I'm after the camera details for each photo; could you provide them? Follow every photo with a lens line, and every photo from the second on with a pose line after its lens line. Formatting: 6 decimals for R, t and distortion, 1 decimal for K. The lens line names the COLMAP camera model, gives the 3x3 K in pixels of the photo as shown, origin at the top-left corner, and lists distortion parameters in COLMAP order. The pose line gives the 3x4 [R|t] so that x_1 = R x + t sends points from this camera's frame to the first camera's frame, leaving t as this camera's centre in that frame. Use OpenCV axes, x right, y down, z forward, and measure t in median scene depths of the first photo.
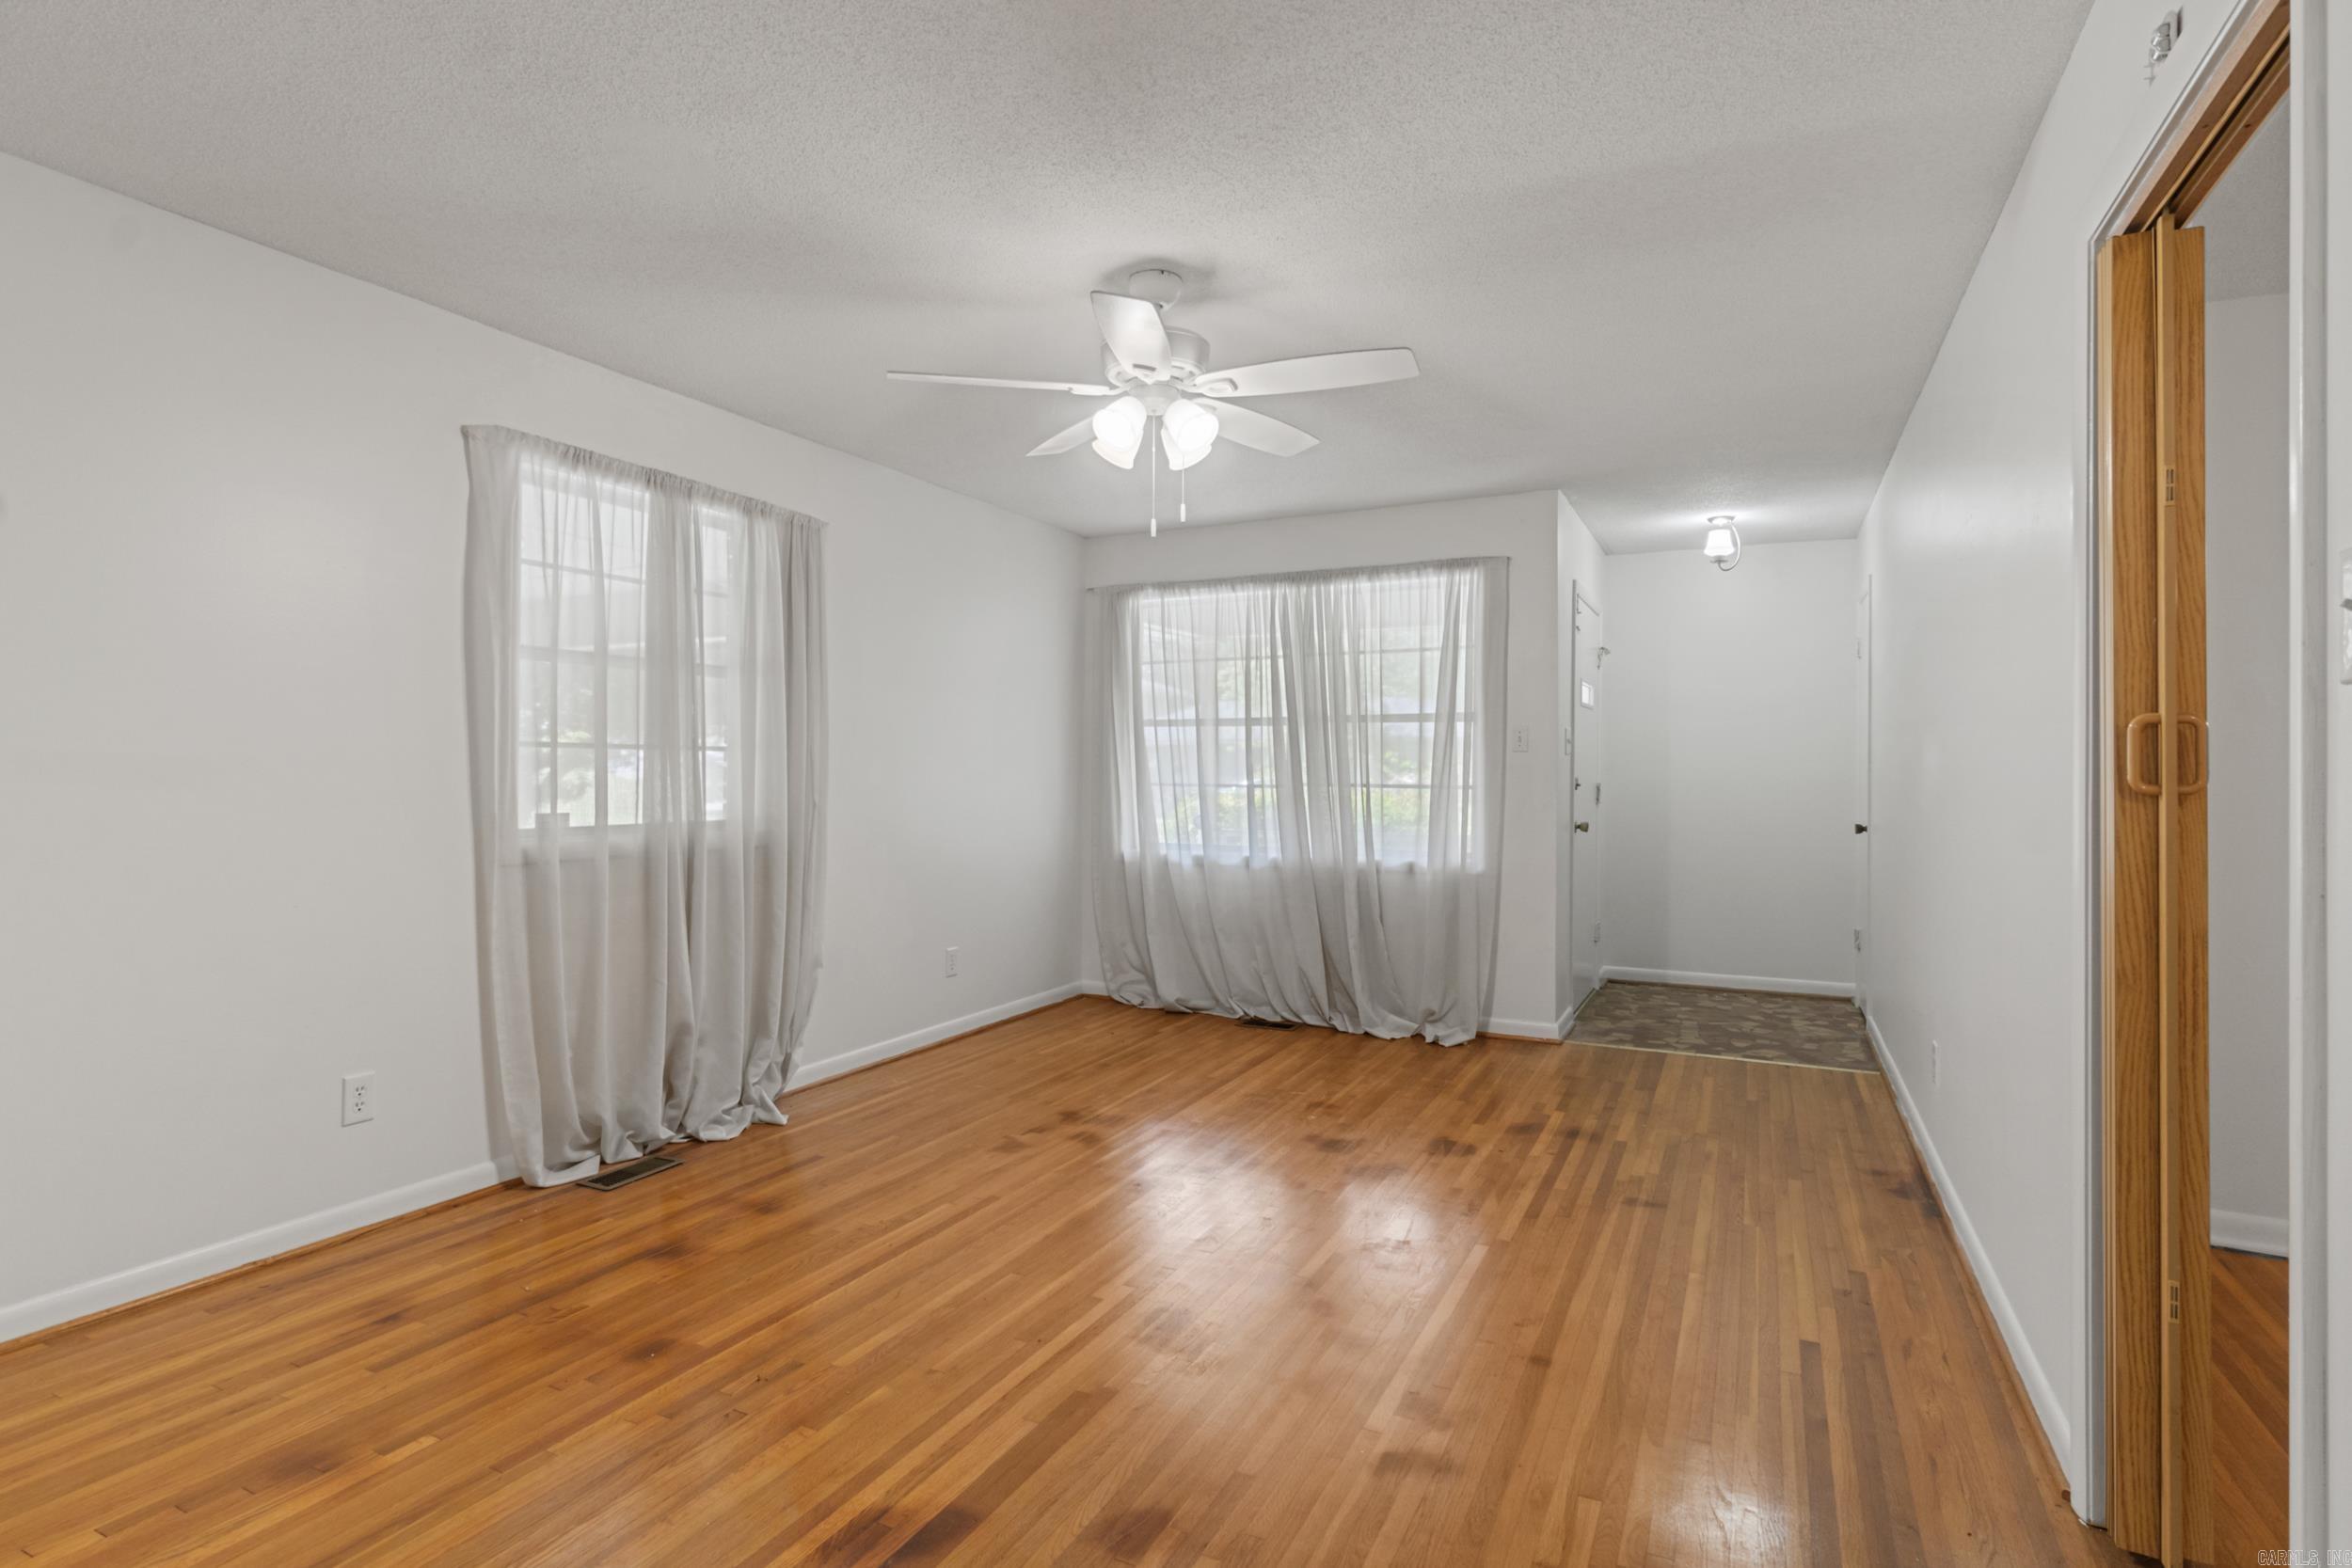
lens RADIAL K [[1185.4, 0, 1152.7], [0, 1185.4, 771.7], [0, 0, 1]] dist [-0.010239, 0.001184]
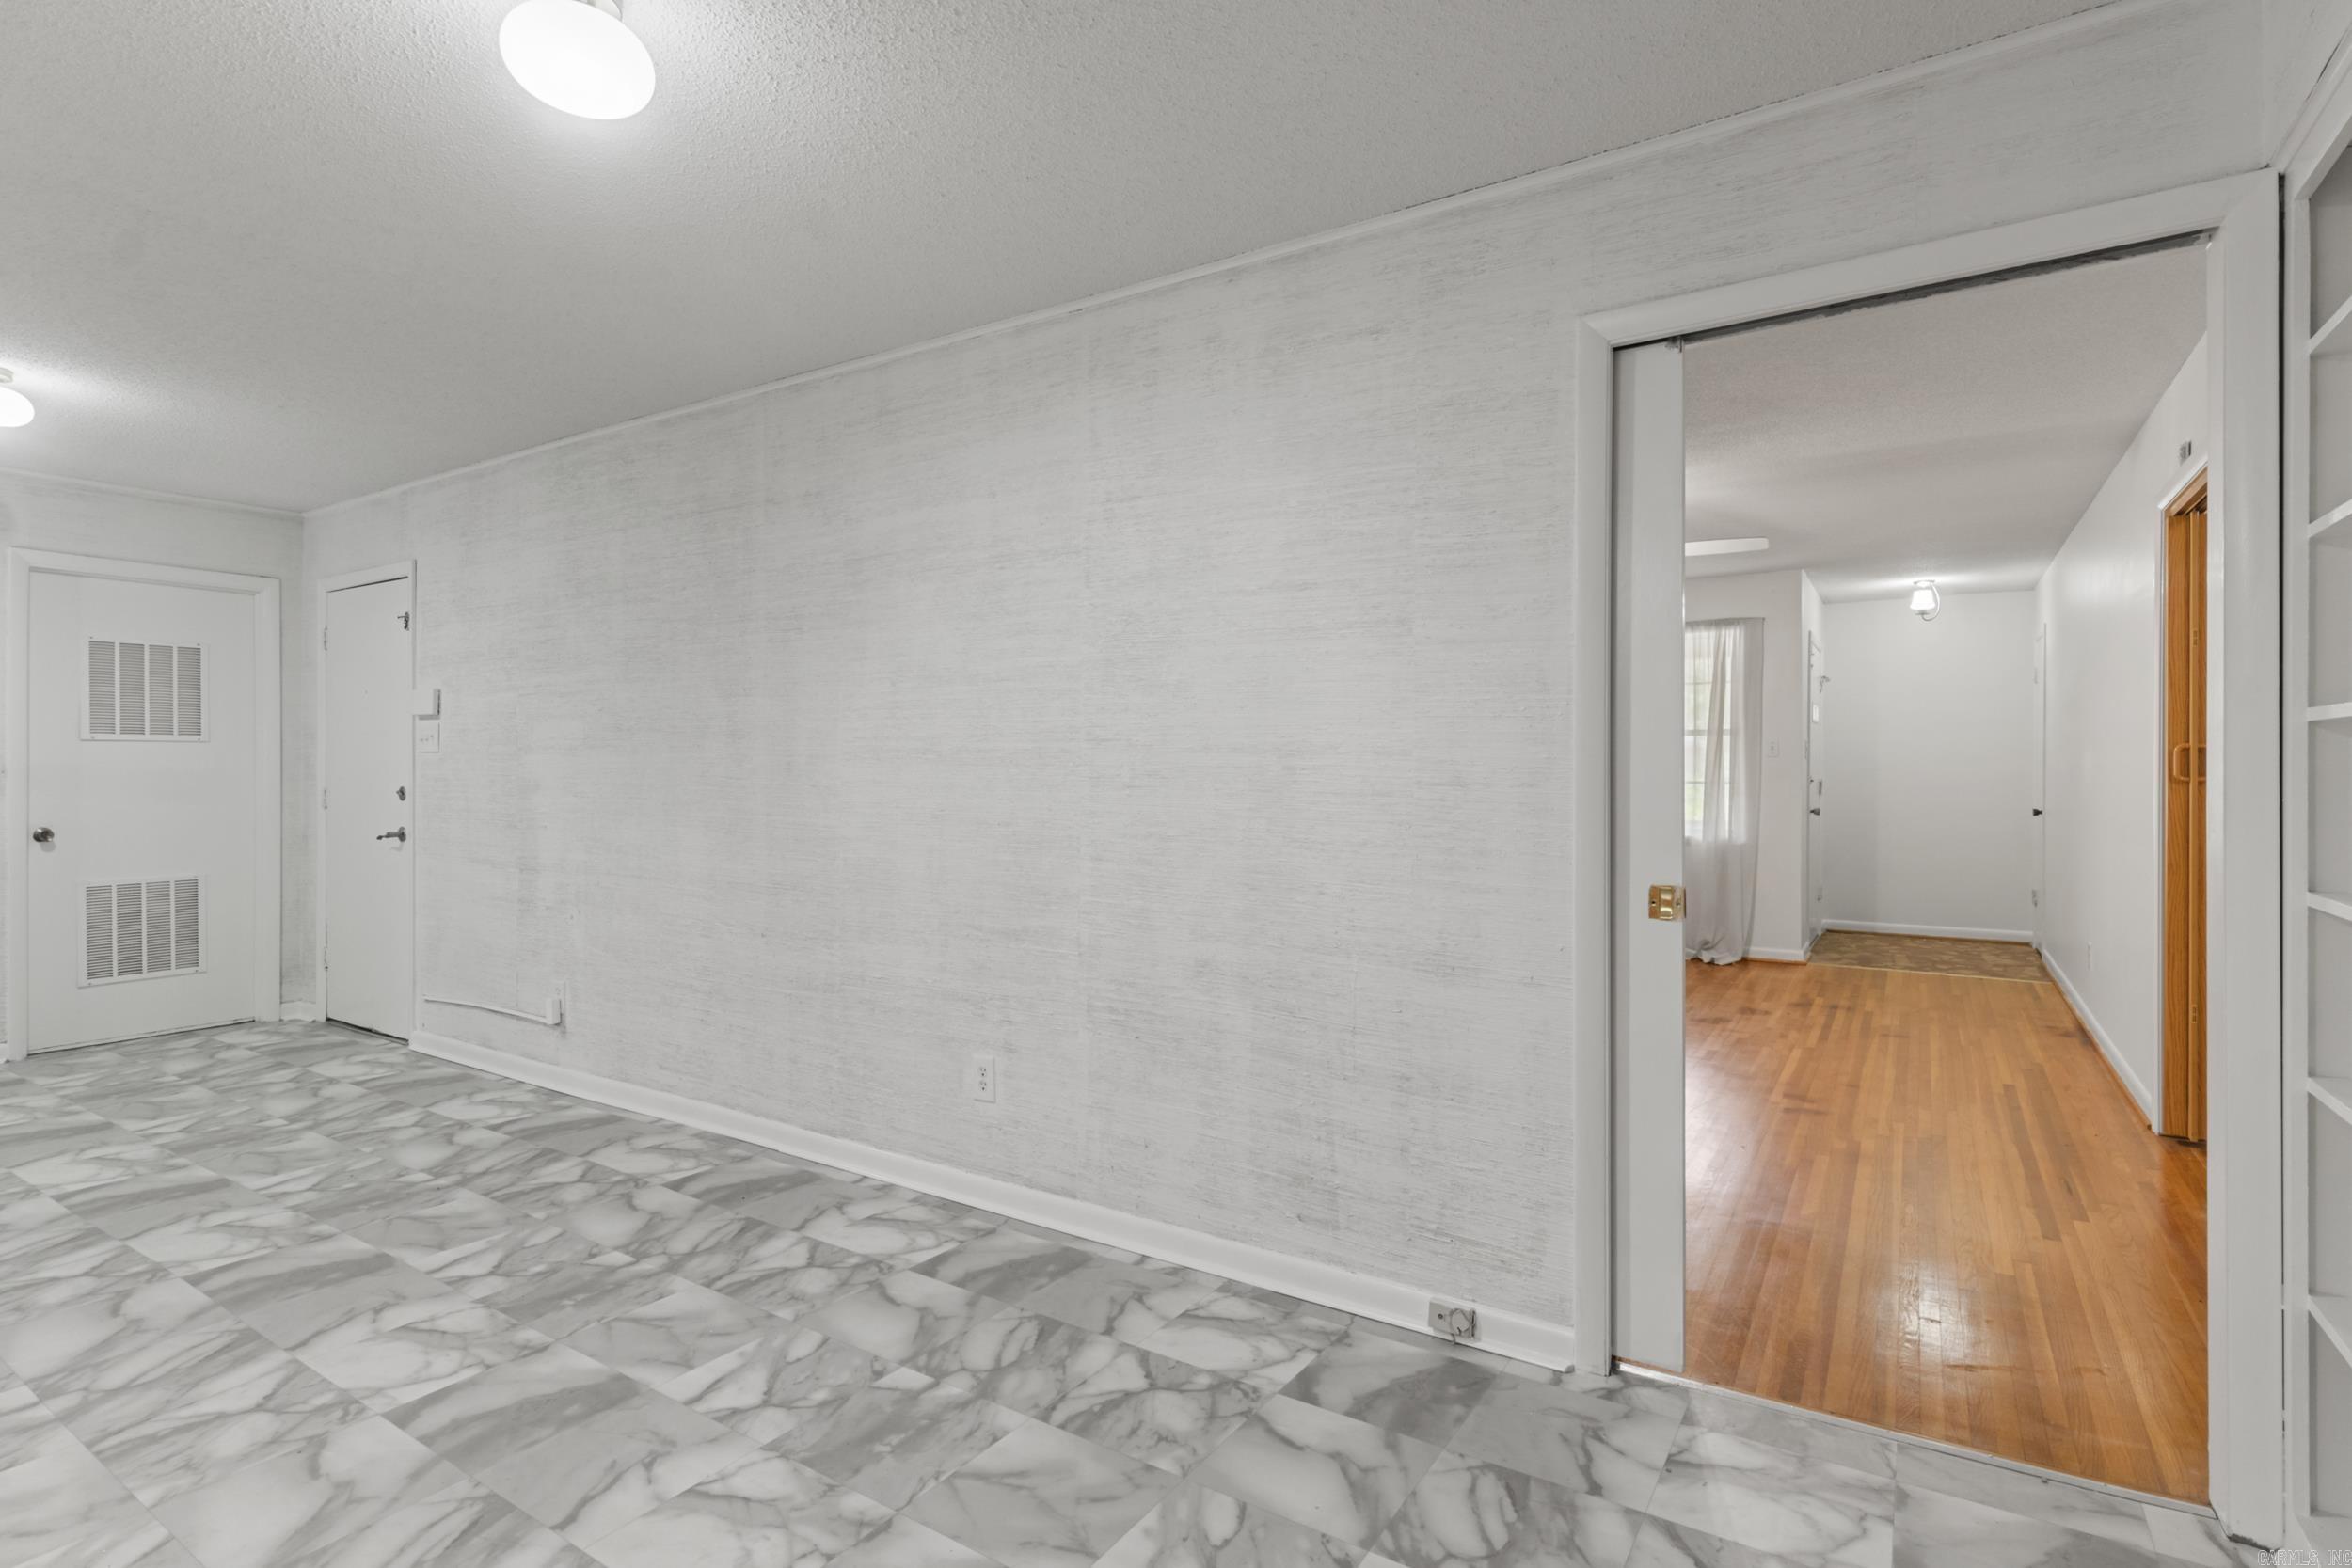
lens RADIAL K [[1131.9, 0, 1164.2], [0, 1131.9, 781.4], [0, 0, 1]] dist [-0.000012, -0.000971]
pose [[0.993227, -0.005272, -0.116066, -0.248242], [0.006197, 0.999952, 0.007603, -0.002564], [0.116021, -0.008271, 0.993212, -0.411495]]
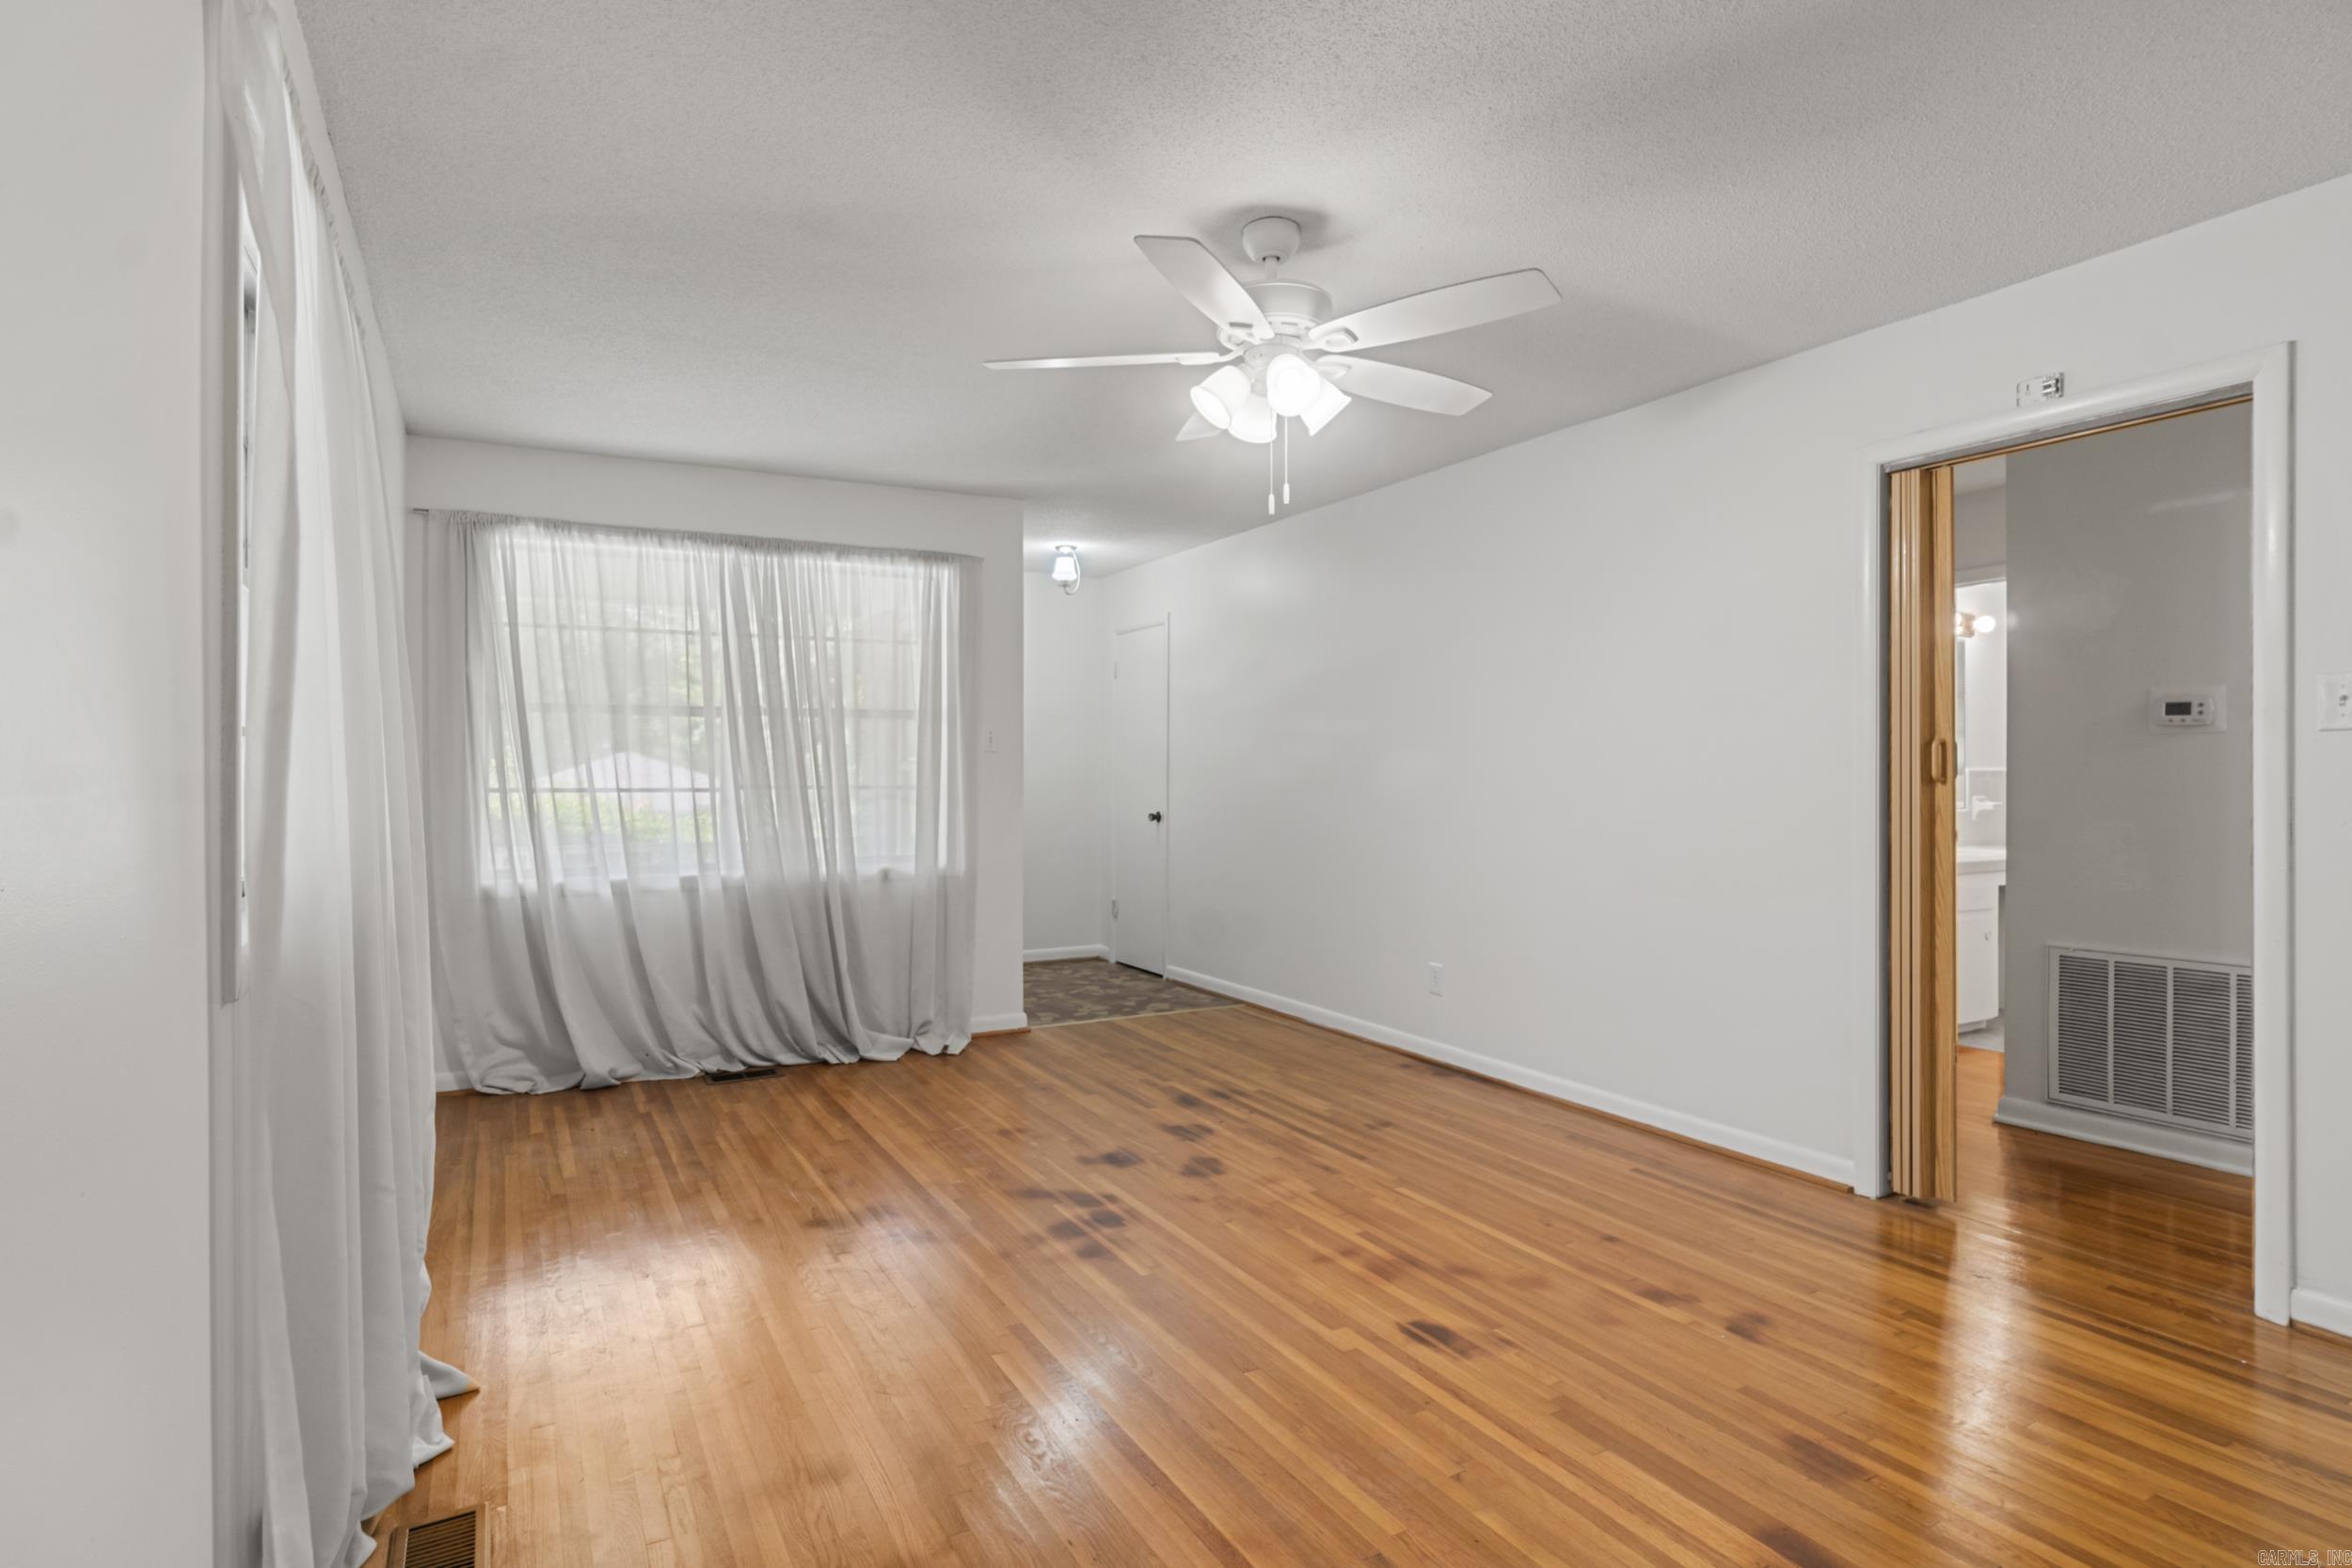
lens RADIAL K [[1193.4, 0, 1124.2], [0, 1193.4, 788.4], [0, 0, 1]] dist [-0.001778, 0.000338]
pose [[0.580706, -0.014485, 0.813984, -0.452978], [0.003329, 0.999876, 0.015418, -0.001135], [-0.814107, -0.006243, 0.580682, 0.310859]]
